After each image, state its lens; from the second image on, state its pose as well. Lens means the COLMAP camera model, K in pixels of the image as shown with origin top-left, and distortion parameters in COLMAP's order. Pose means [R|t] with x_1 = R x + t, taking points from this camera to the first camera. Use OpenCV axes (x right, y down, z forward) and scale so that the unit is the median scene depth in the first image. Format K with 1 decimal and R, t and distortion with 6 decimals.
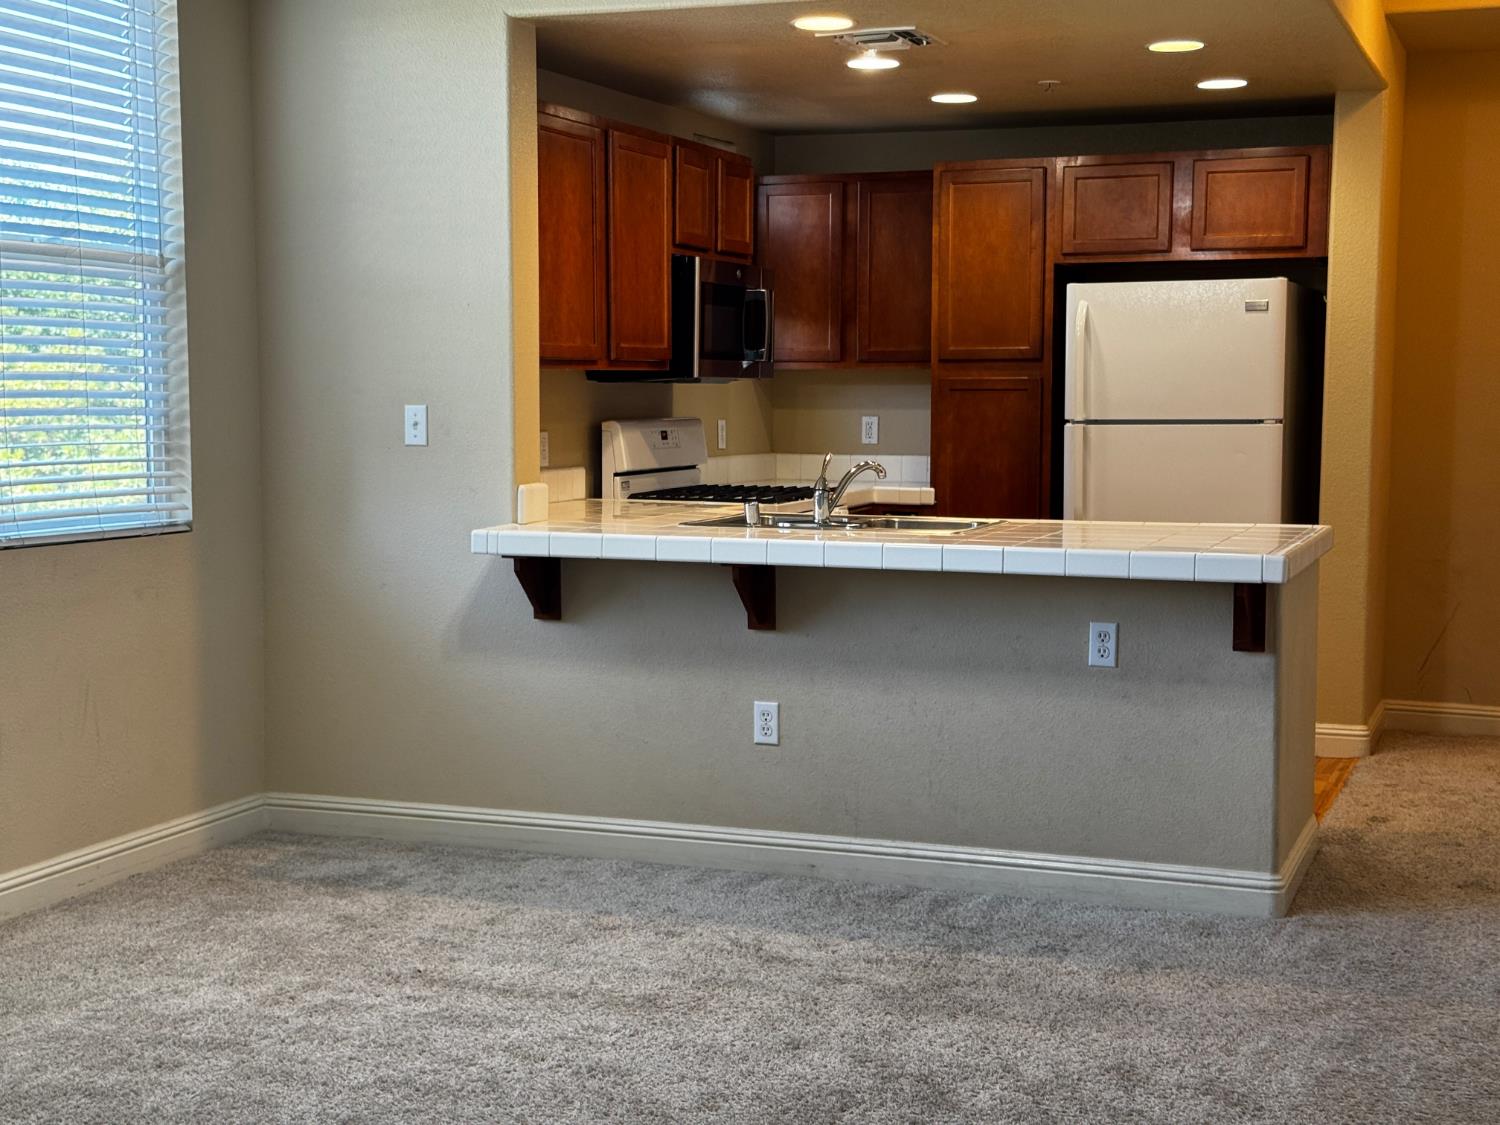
lens RADIAL K [[2156.9, 0, 727.2], [0, 2156.9, 570.9], [0, 0, 1]] dist [0.146259, -0.089611]
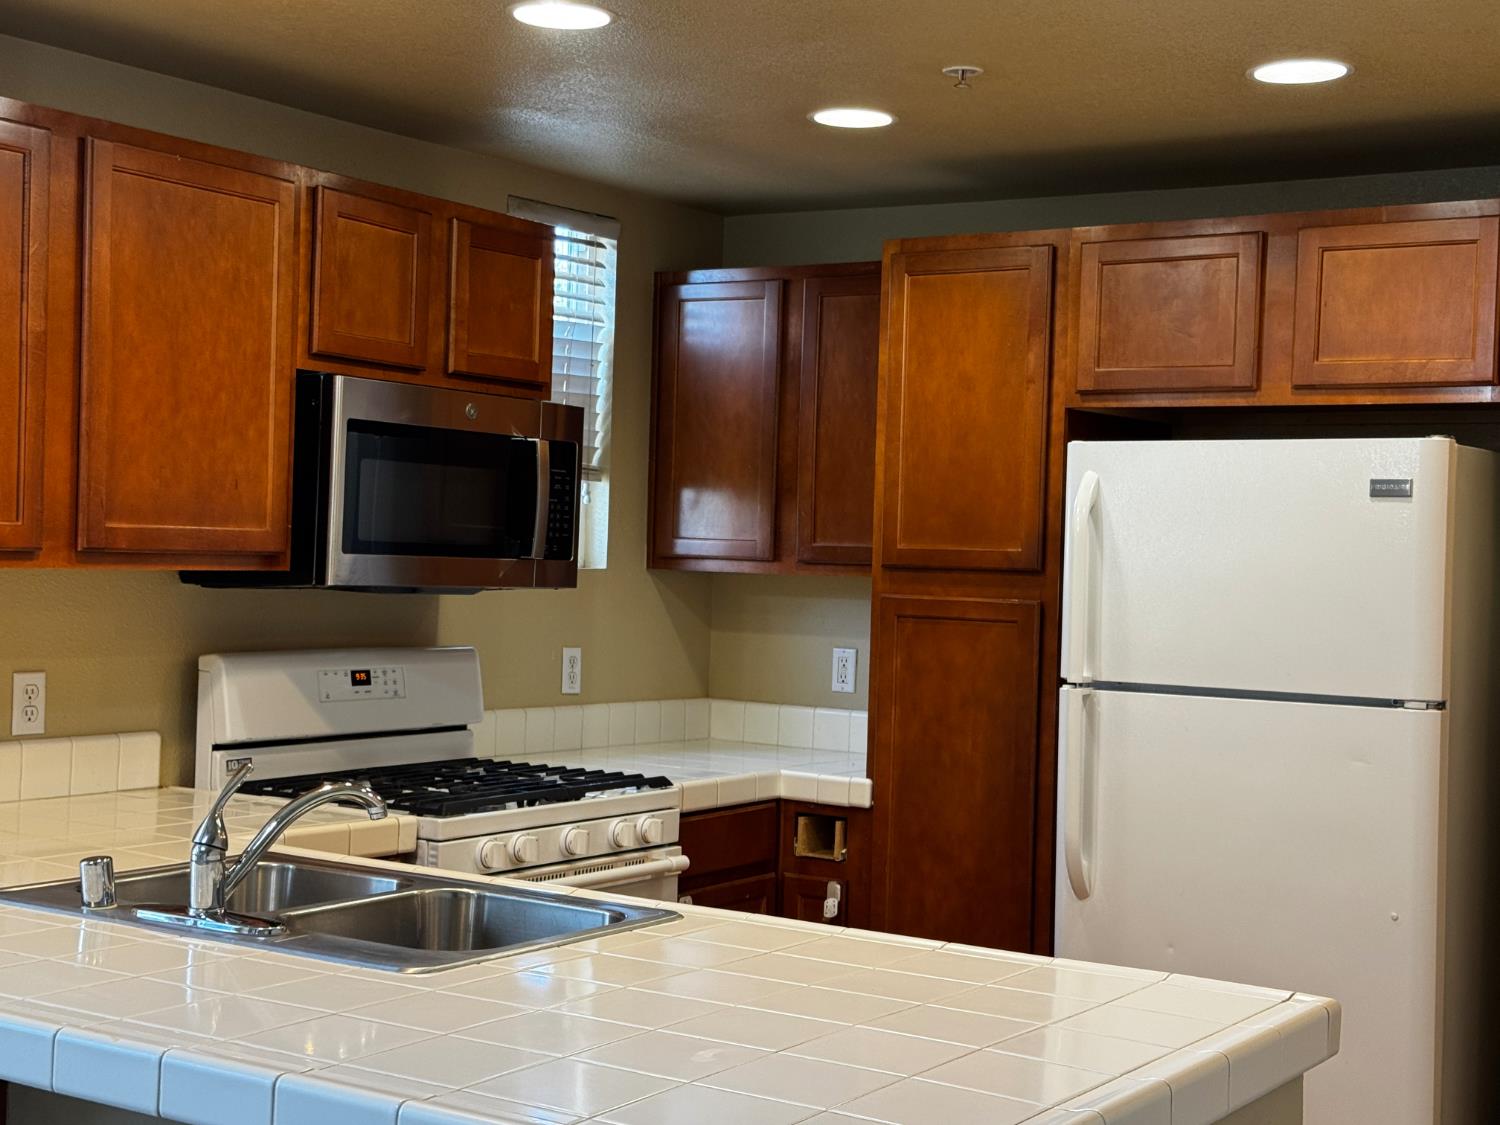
lens RADIAL K [[2159.7, 0, 750.0], [0, 2159.7, 562.5], [0, 0, 1]] dist [0.144186, -0.057384]
pose [[0.976442, 0.031149, -0.213520, 0.198784], [-0.049350, 0.995536, -0.080451, -0.050940], [0.210061, 0.089093, 0.973621, 0.432658]]
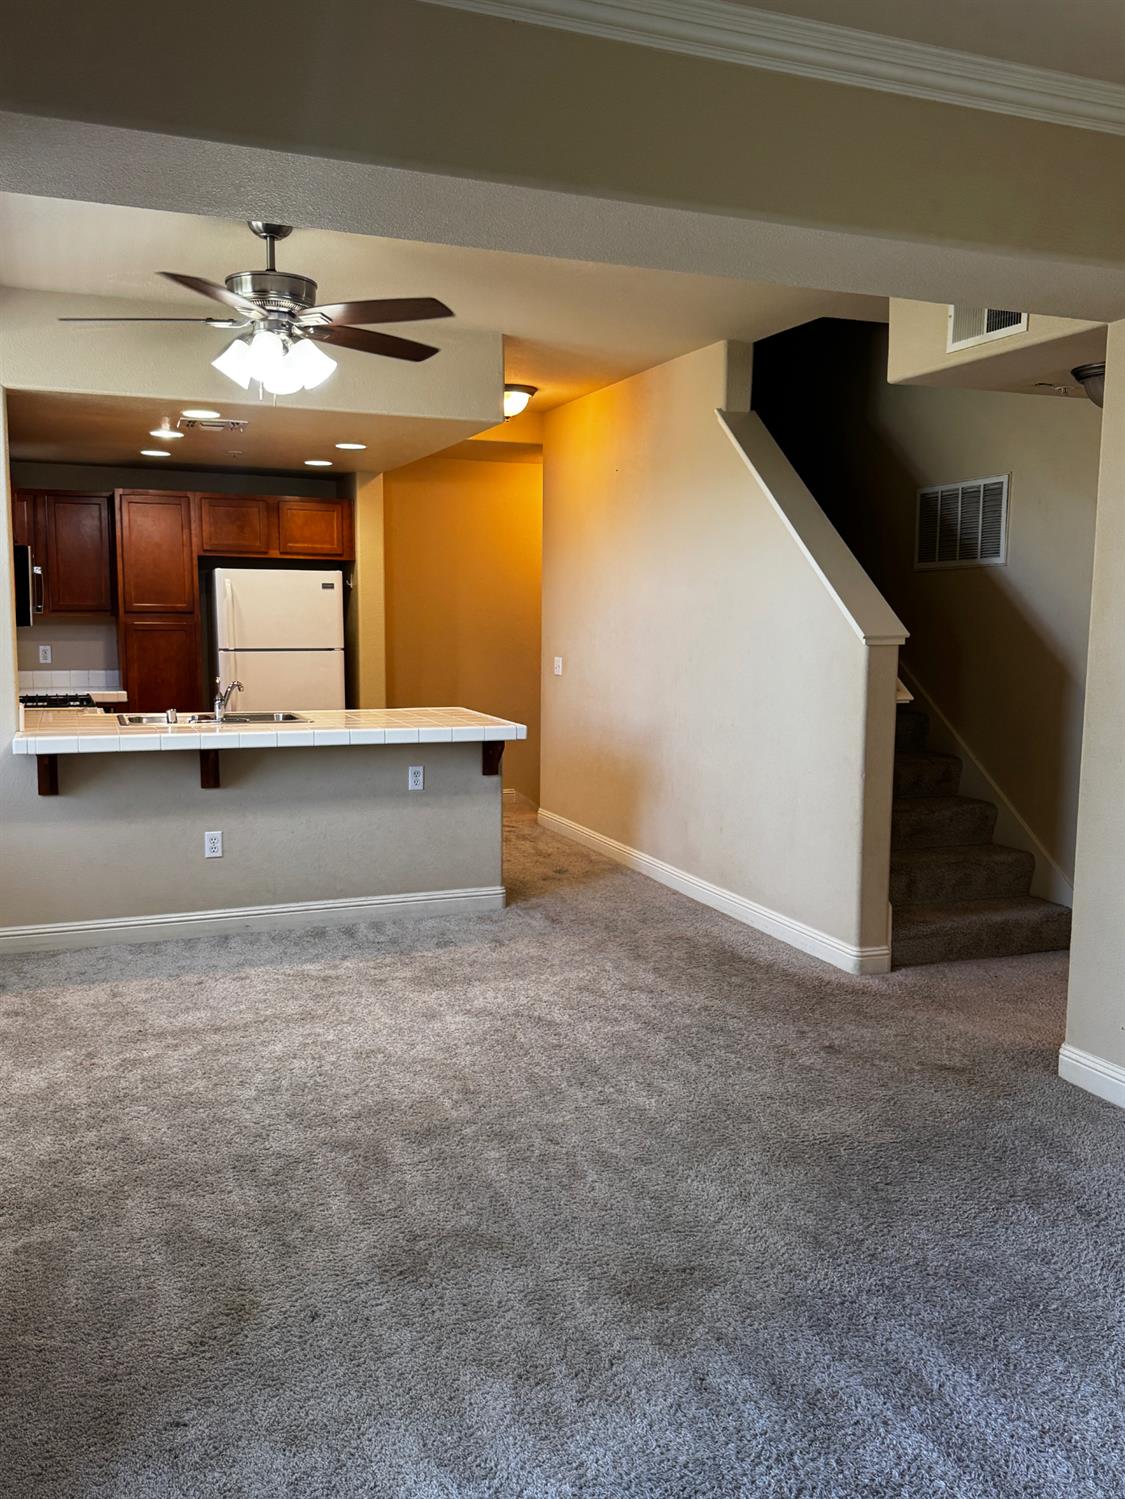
lens RADIAL K [[1247.1, 0, 562.5], [0, 1247.1, 749.5], [0, 0, 1]] dist [0.071863, -0.001513]
pose [[0.734034, -0.073716, 0.675100, -0.319923], [0.053196, 0.997278, 0.051056, -0.027068], [-0.677026, -0.001564, 0.735957, 0.092162]]
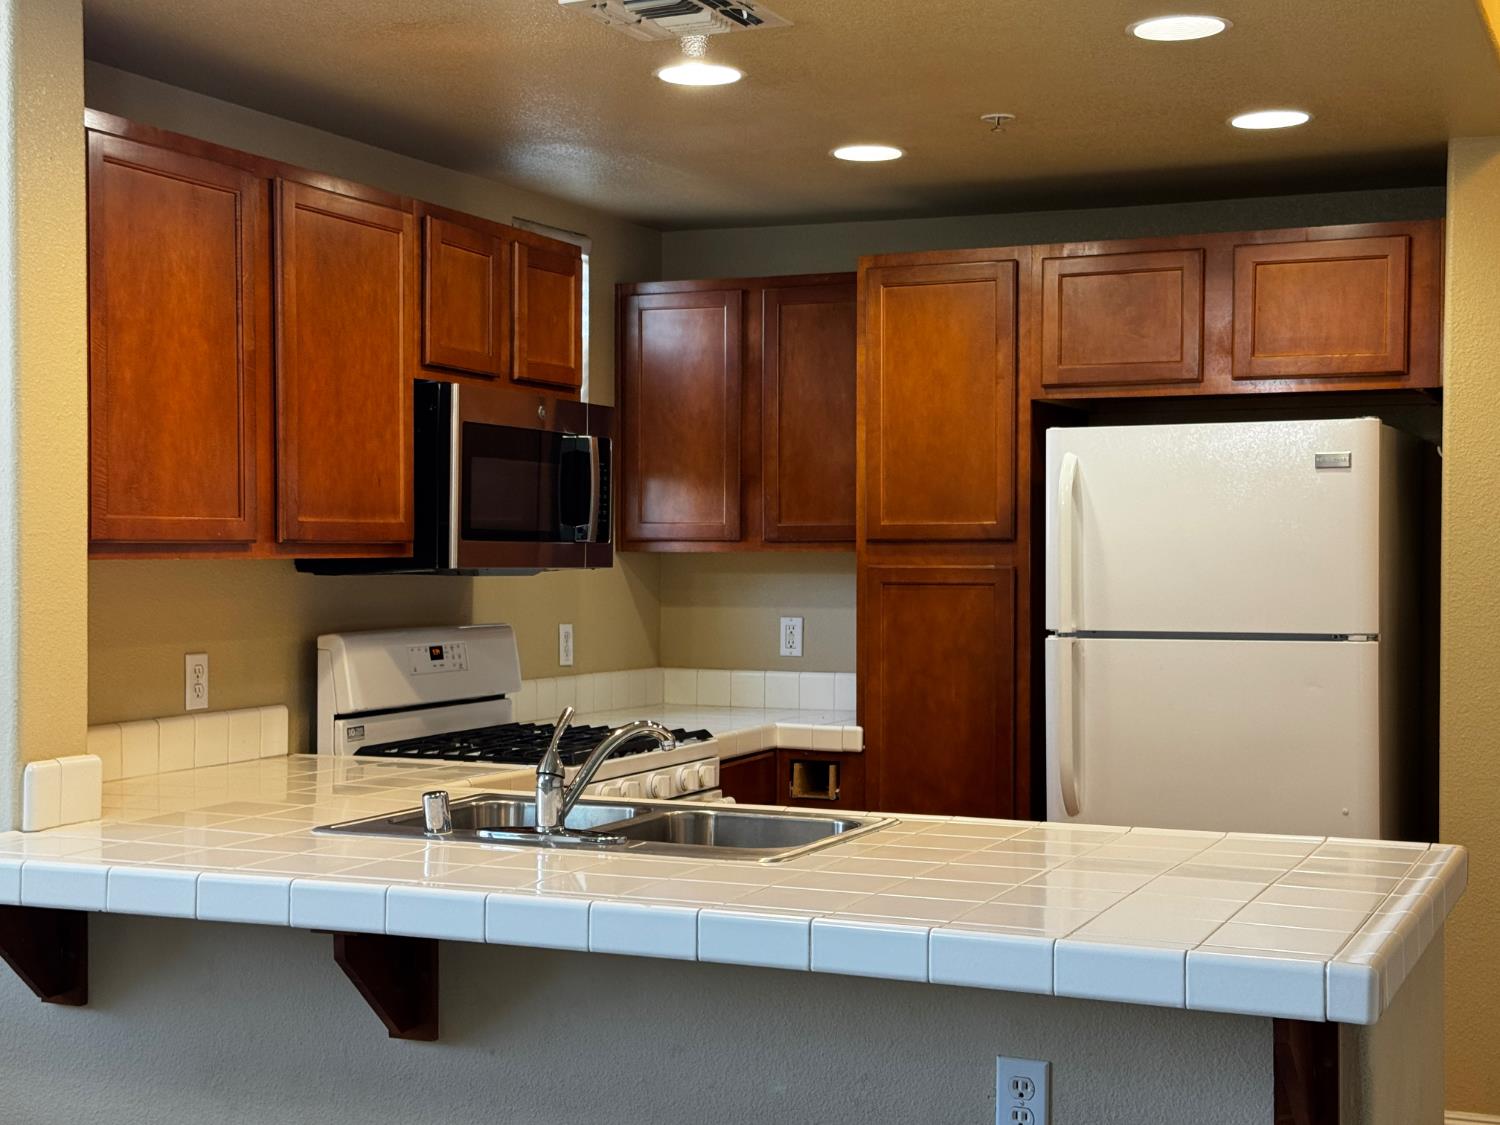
lens RADIAL K [[2156.9, 0, 727.2], [0, 2156.9, 570.9], [0, 0, 1]] dist [0.146259, -0.089611]
pose [[0.998842, 0.001059, -0.048095, 0.090834], [-0.004817, 0.996934, -0.078096, -0.035955], [0.047865, 0.078237, 0.995785, 0.334807]]
